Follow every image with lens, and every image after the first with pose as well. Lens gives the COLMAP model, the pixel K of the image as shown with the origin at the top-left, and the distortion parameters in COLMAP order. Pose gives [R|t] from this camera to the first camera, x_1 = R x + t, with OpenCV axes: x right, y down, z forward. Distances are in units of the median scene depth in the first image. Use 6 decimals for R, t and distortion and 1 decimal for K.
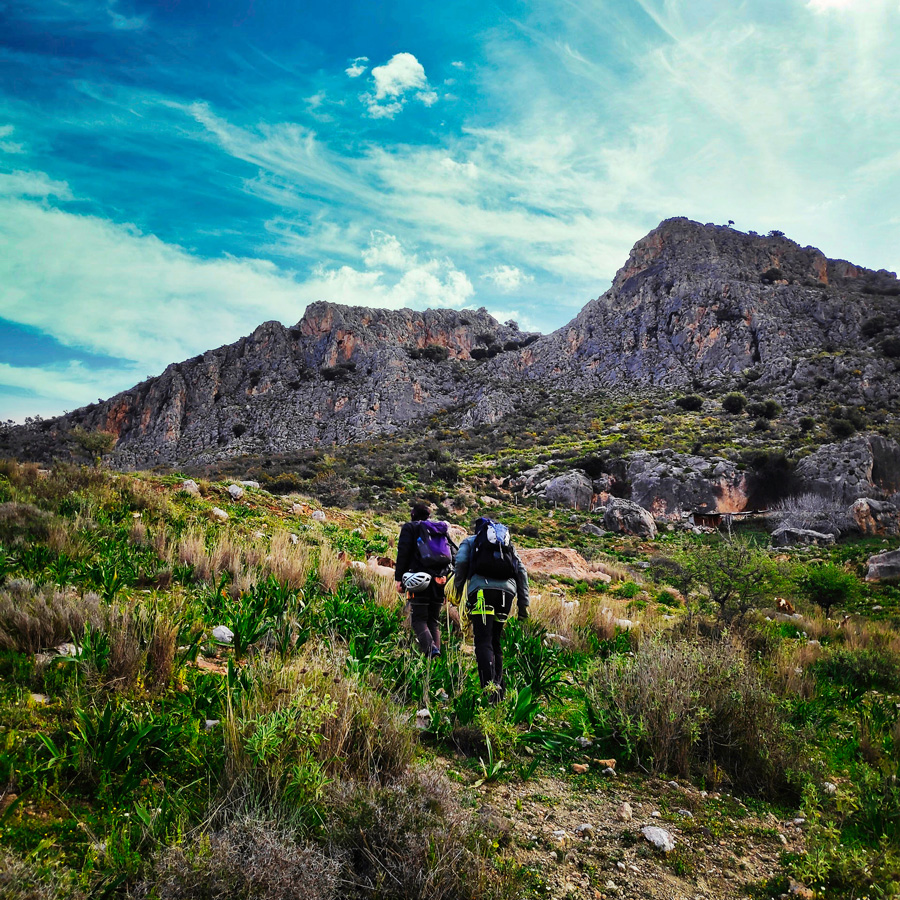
lens RADIAL K [[596.1, 0, 447.8], [0, 596.1, 450.9], [0, 0, 1]] dist [0.007695, 0.000897]
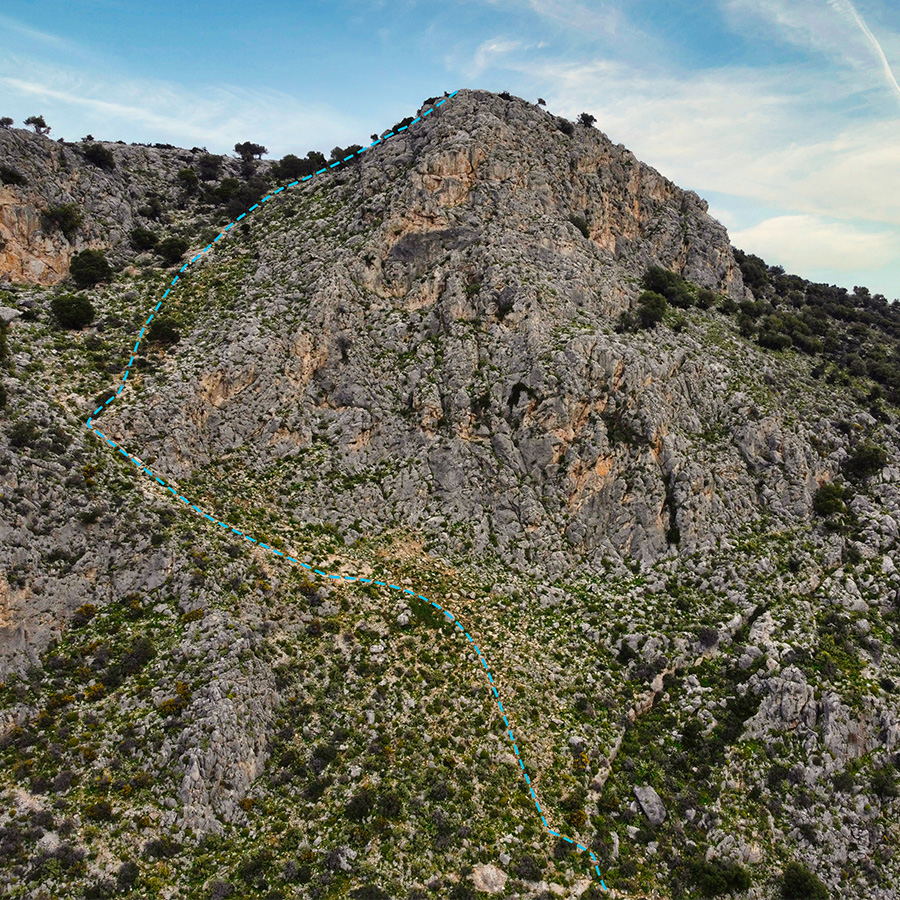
lens RADIAL K [[877.8, 0, 451.5], [0, 877.8, 449.6], [0, 0, 1]] dist [0.006721, 0.000000]
pose [[0.842408, -0.052189, 0.536306, -0.112813], [-0.099937, 0.962898, 0.250679, -0.391489], [-0.529491, -0.264771, 0.805938, 0.401416]]
